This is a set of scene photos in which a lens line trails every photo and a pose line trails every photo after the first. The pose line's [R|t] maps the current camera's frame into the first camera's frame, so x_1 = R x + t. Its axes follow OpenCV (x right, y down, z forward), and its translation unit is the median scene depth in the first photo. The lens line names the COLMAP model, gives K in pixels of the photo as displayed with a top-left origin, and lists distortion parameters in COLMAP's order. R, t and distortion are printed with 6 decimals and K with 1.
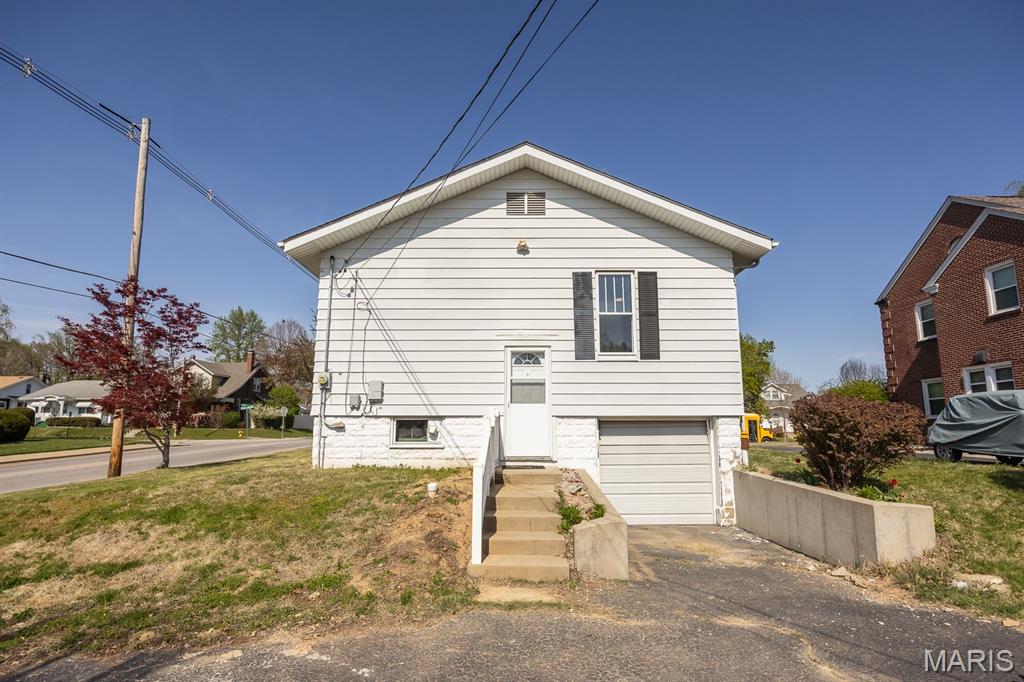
lens RADIAL K [[467.4, 0, 512.0], [0, 467.4, 341.0], [0, 0, 1]] dist [-0.003709, -0.000414]
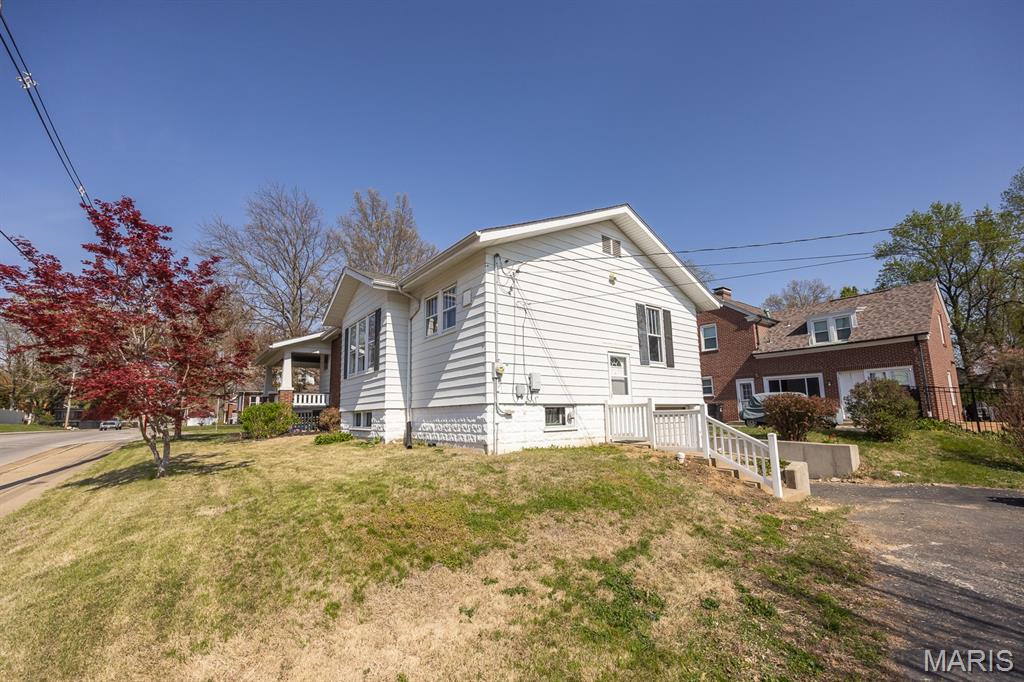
lens RADIAL K [[395.6, 0, 511.2], [0, 395.6, 338.5], [0, 0, 1]] dist [-0.001720, -0.000205]
pose [[0.802468, 0.098808, 0.588457, -0.899583], [-0.096017, 0.994725, -0.036088, 0.041505], [-0.588919, -0.027542, 0.807722, 0.254403]]
